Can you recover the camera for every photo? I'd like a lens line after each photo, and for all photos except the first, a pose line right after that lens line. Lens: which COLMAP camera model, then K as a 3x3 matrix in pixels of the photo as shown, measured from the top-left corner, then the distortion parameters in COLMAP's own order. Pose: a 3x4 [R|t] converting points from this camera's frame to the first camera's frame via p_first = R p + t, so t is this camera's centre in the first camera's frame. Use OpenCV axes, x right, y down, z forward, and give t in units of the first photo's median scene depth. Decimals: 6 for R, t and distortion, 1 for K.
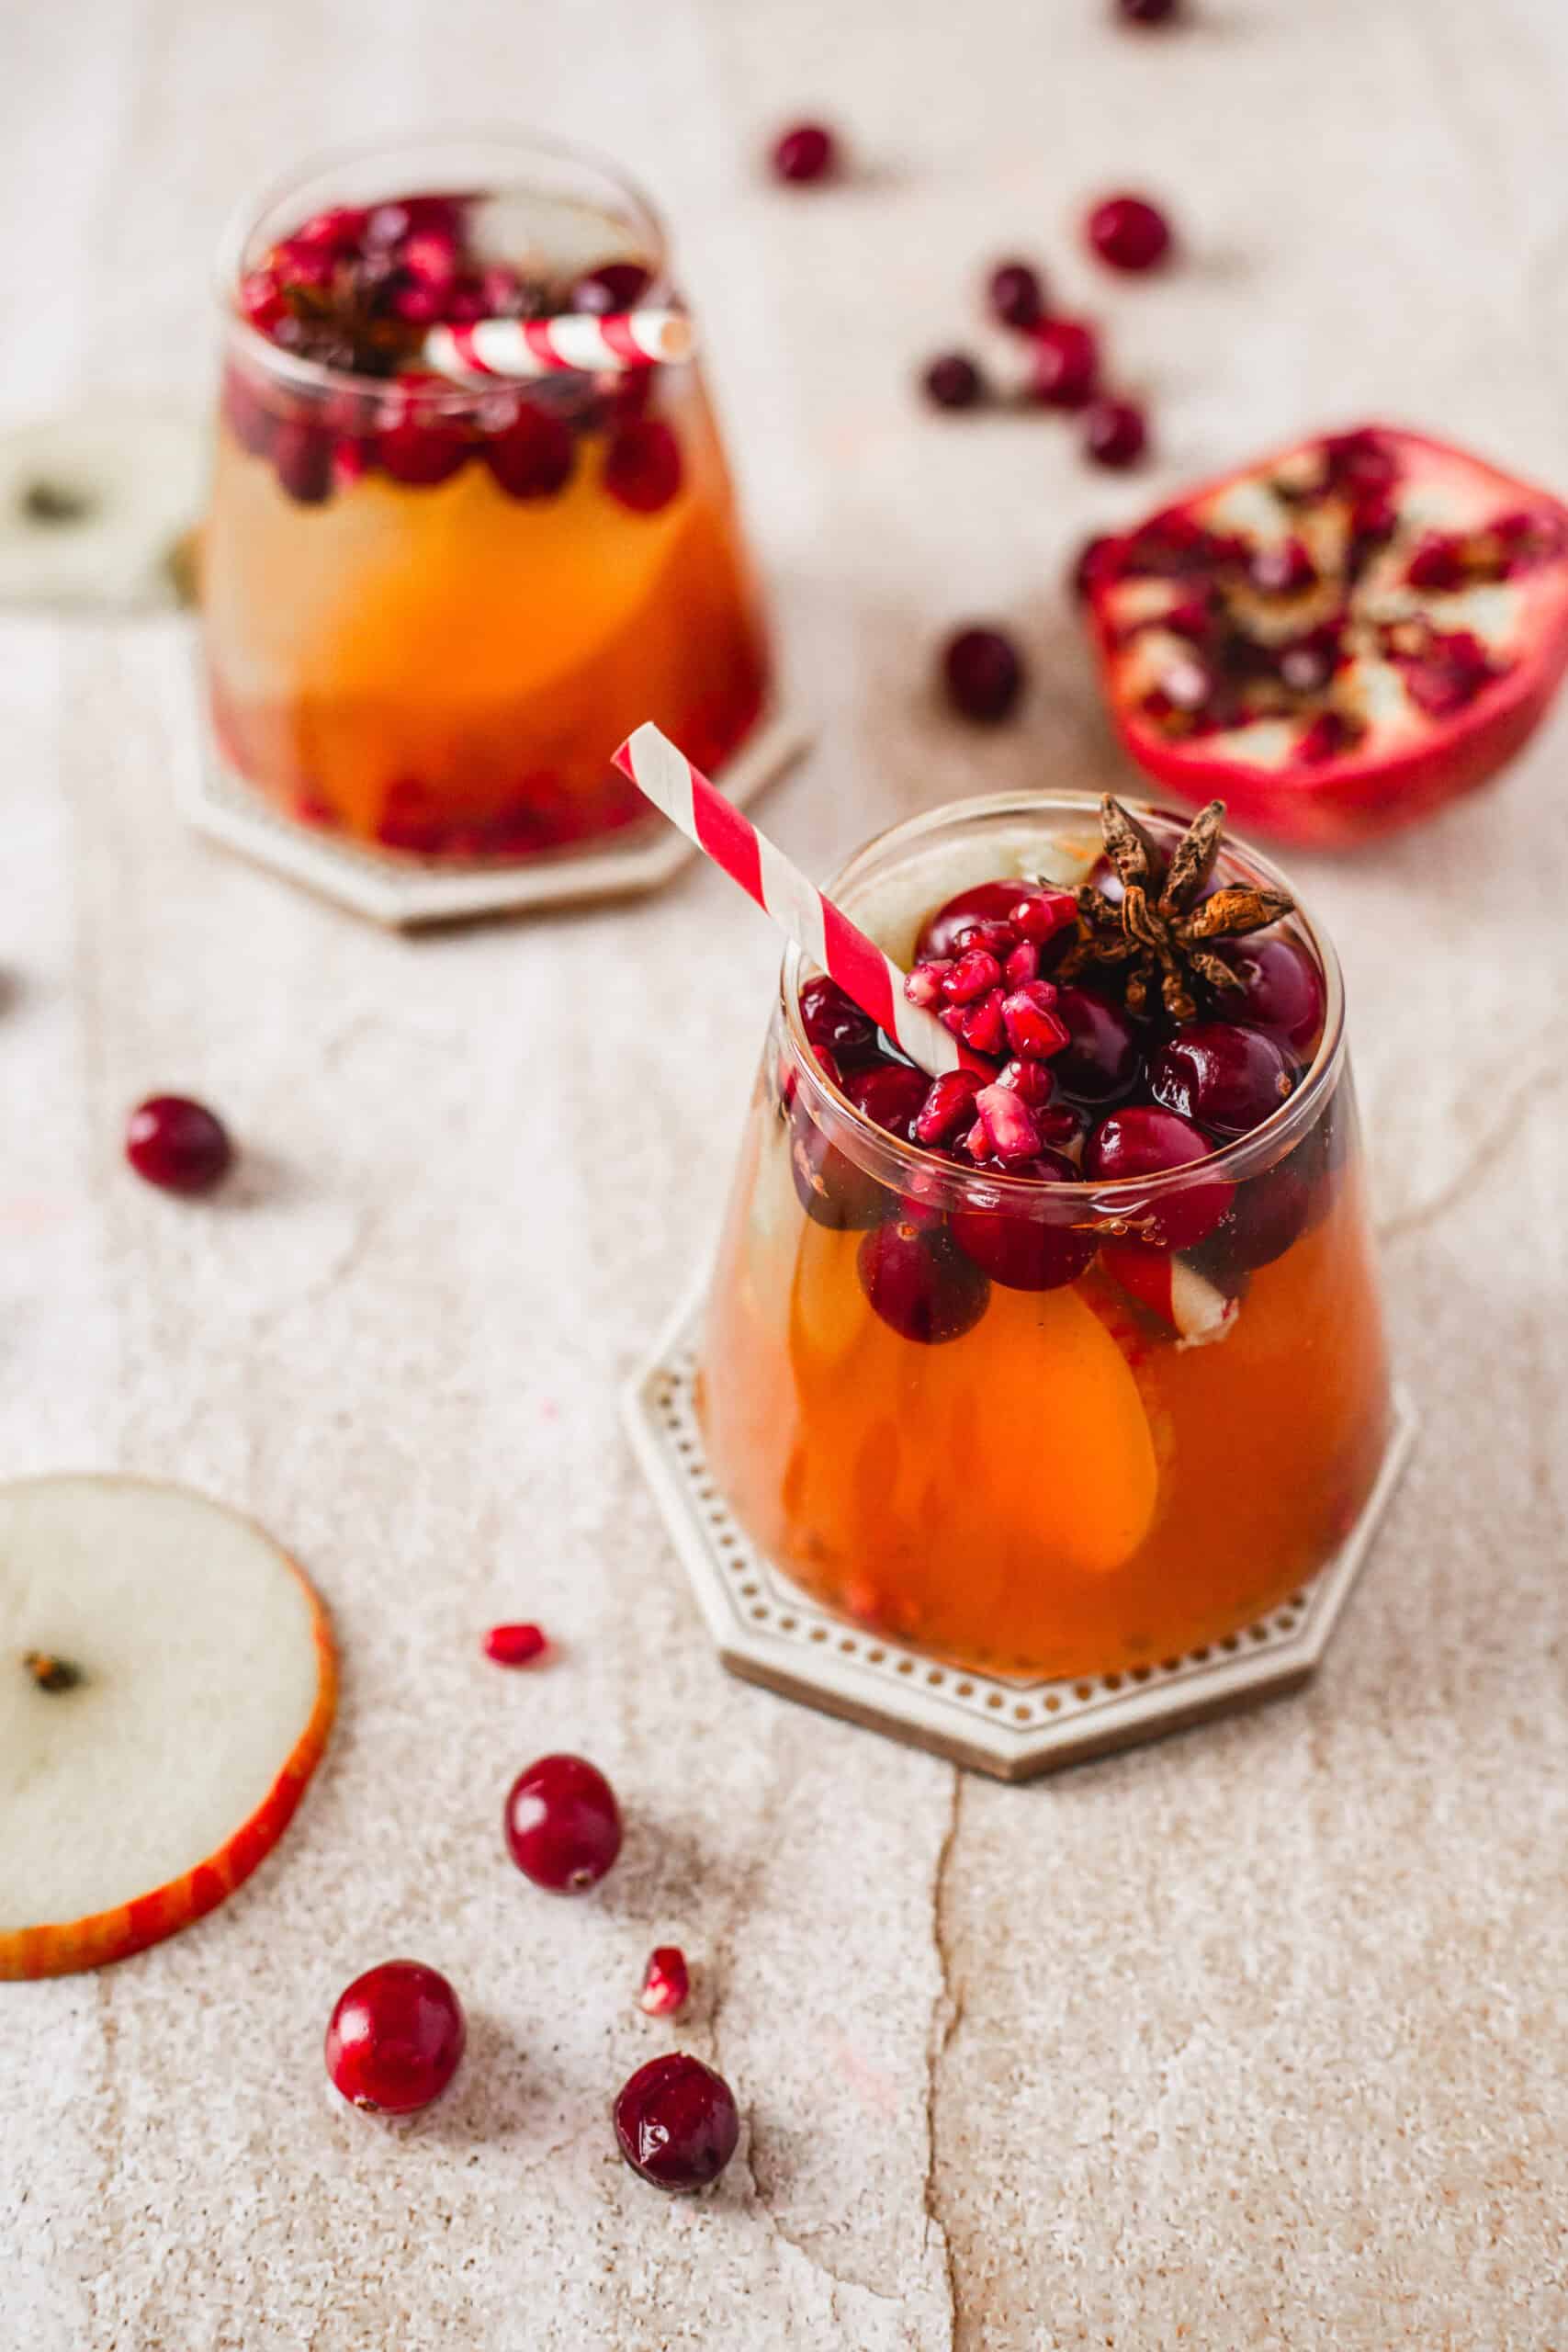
lens RADIAL K [[3740.6, 0, 784.0], [0, 3740.6, 1176.0], [0, 0, 1]] dist [-0.112366, -0.203275]
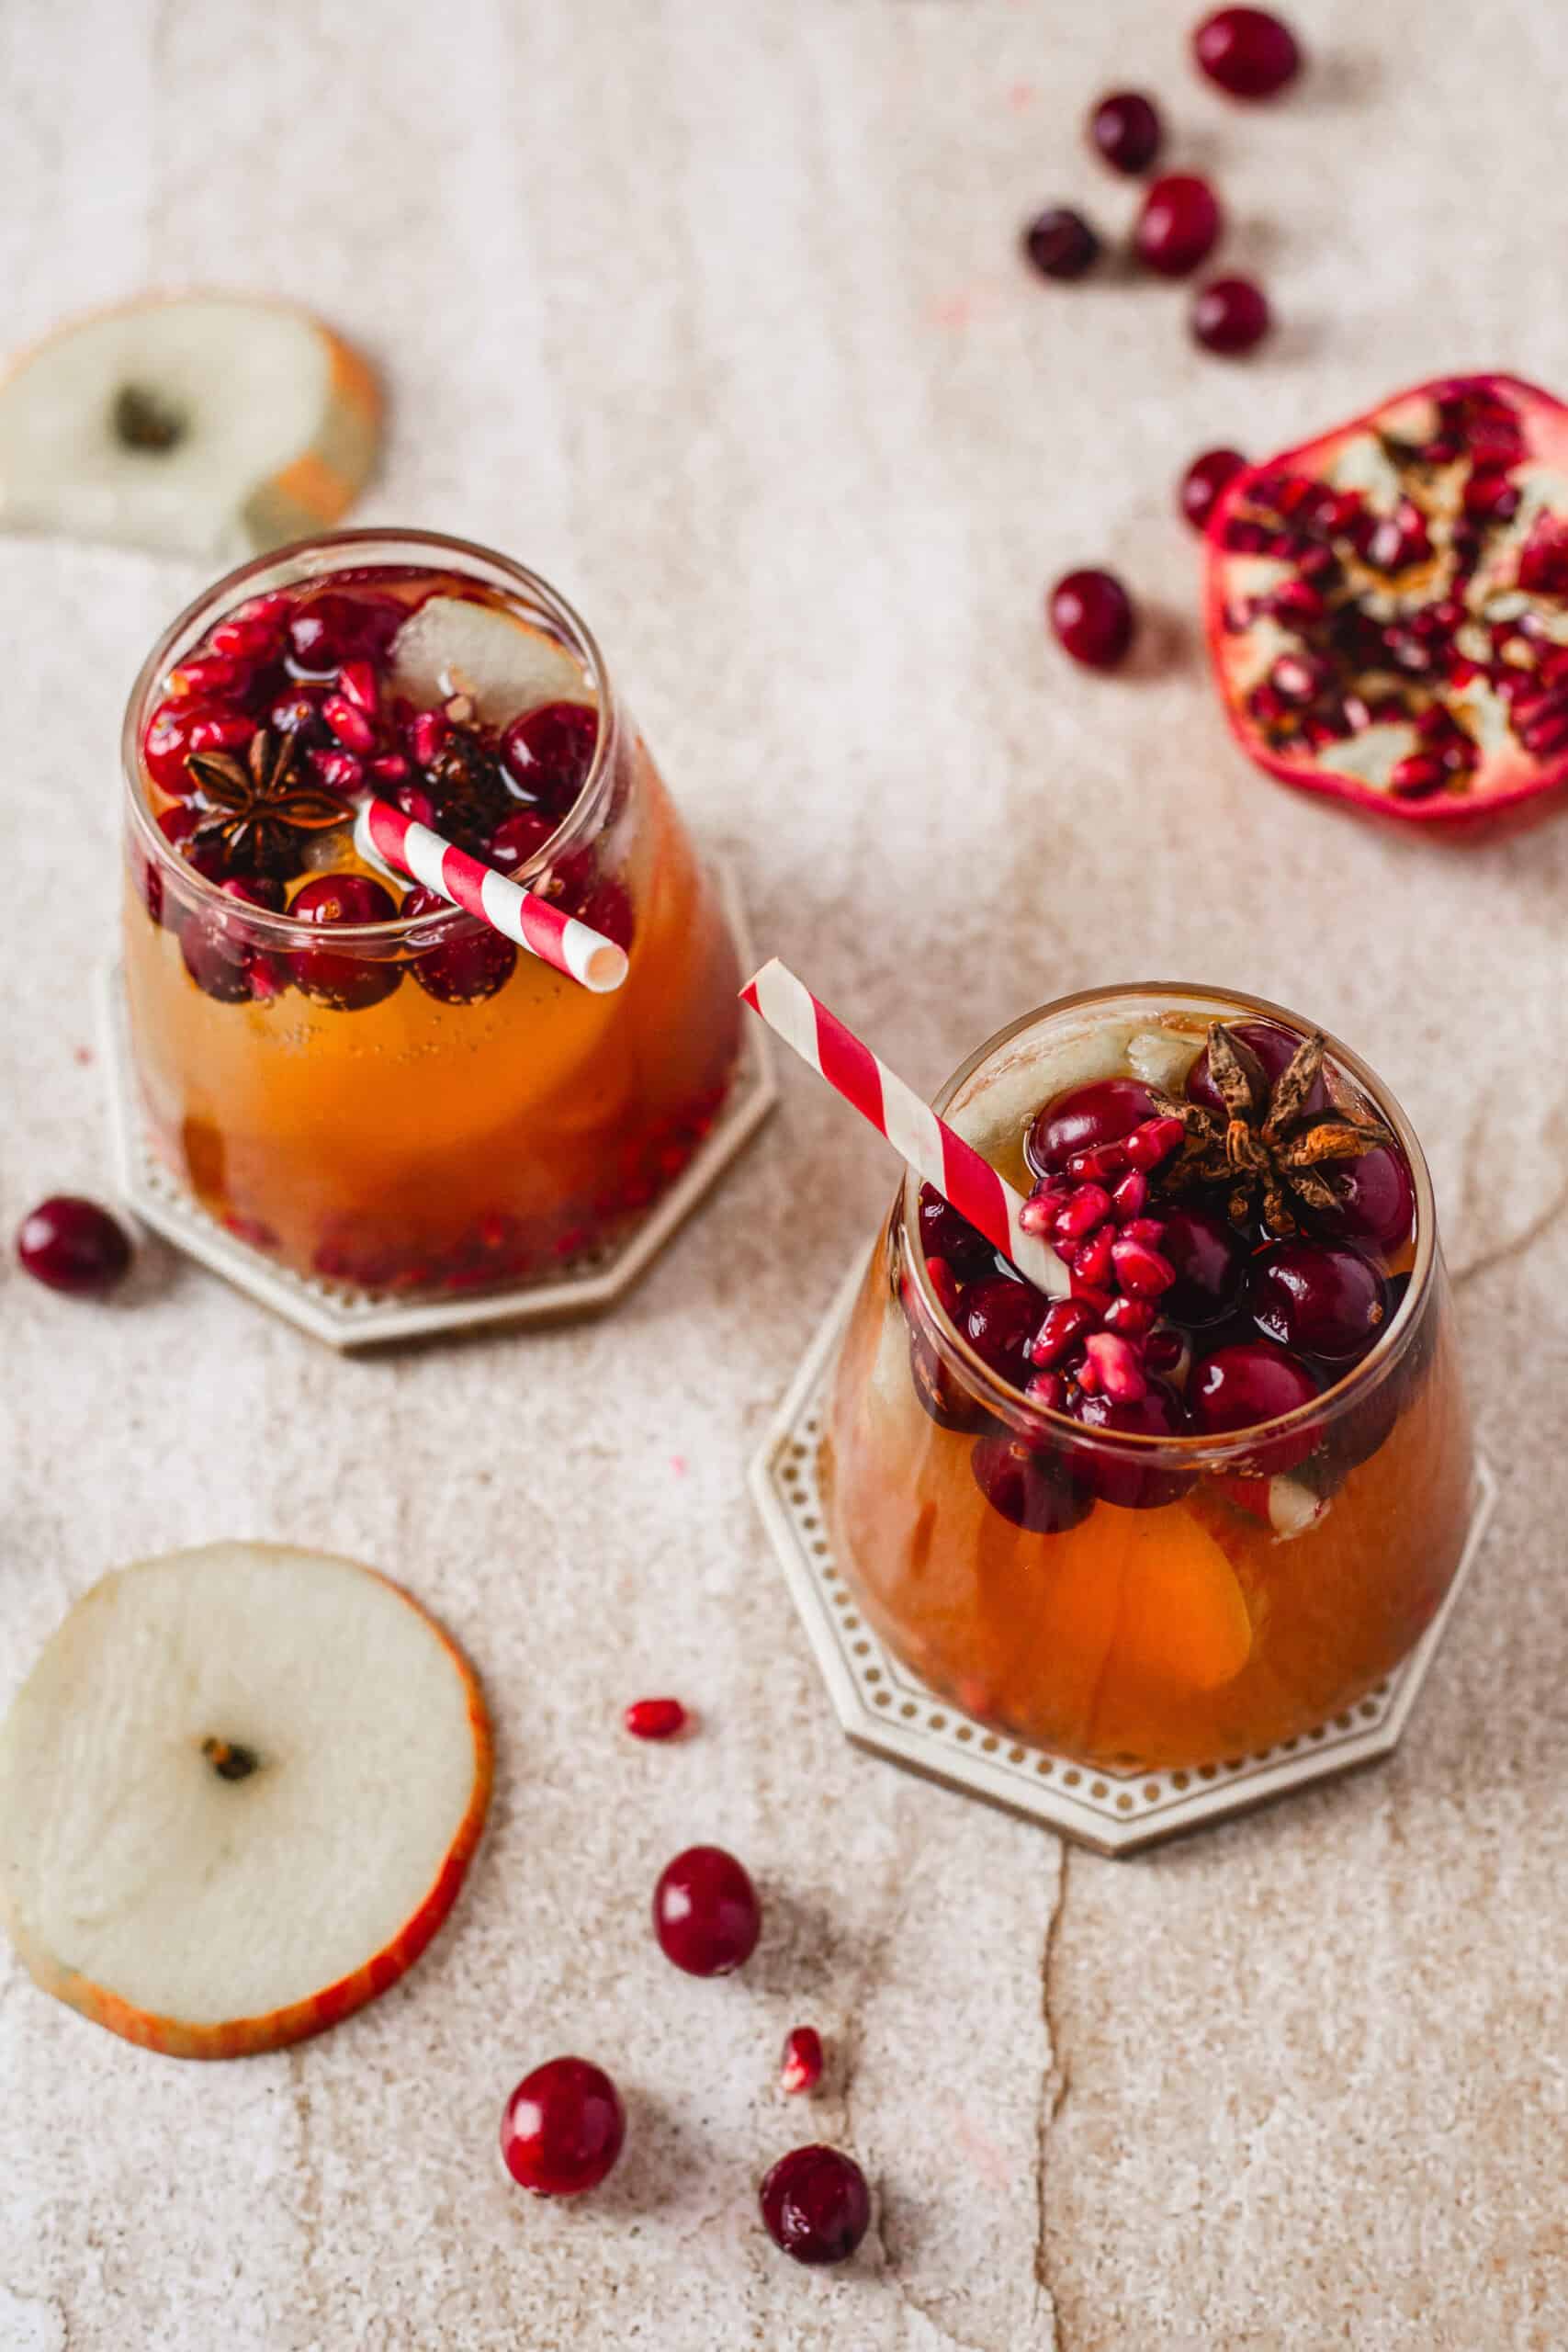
lens RADIAL K [[4086.0, 0, 876.1], [0, 4086.0, 1304.7], [0, 0, 1]] dist [-0.111034, -0.064553]
pose [[0.999965, -0.007669, 0.003322, -0.011750], [0.006555, 0.966251, 0.257519, -0.308026], [-0.005185, -0.257488, 0.966268, -0.116316]]
